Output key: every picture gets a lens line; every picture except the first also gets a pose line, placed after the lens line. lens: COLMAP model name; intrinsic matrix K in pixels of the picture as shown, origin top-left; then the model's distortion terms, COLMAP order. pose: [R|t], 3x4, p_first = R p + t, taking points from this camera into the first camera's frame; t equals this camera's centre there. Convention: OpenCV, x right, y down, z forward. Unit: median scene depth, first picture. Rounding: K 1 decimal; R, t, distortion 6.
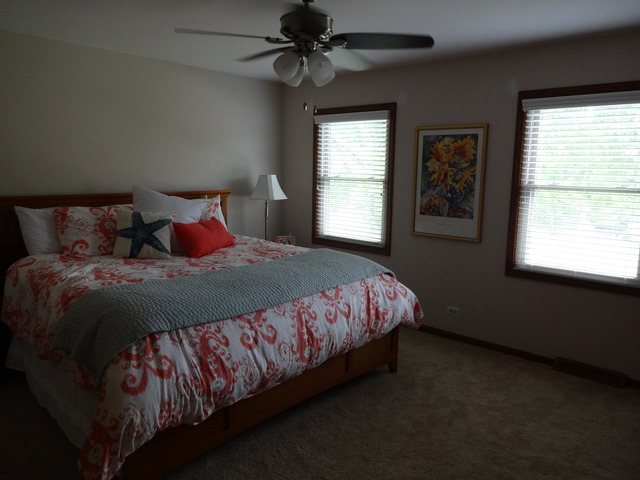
lens RADIAL K [[474.0, 0, 319.7], [0, 474.0, 240.5], [0, 0, 1]] dist [-0.018198, 0.011970]
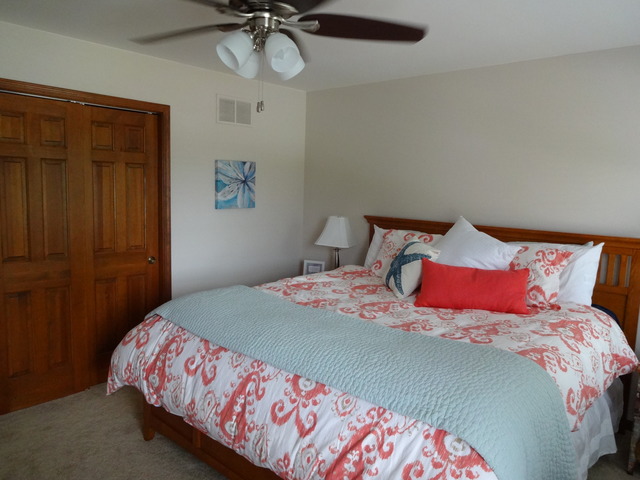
lens RADIAL K [[474.0, 0, 319.7], [0, 474.0, 238.3], [0, 0, 1]] dist [-0.018198, 0.011970]
pose [[0.027365, 0.107758, -0.993800, 0.709414], [-0.190238, 0.976565, 0.100651, -0.168375], [0.981357, 0.186304, 0.047223, 1.053993]]
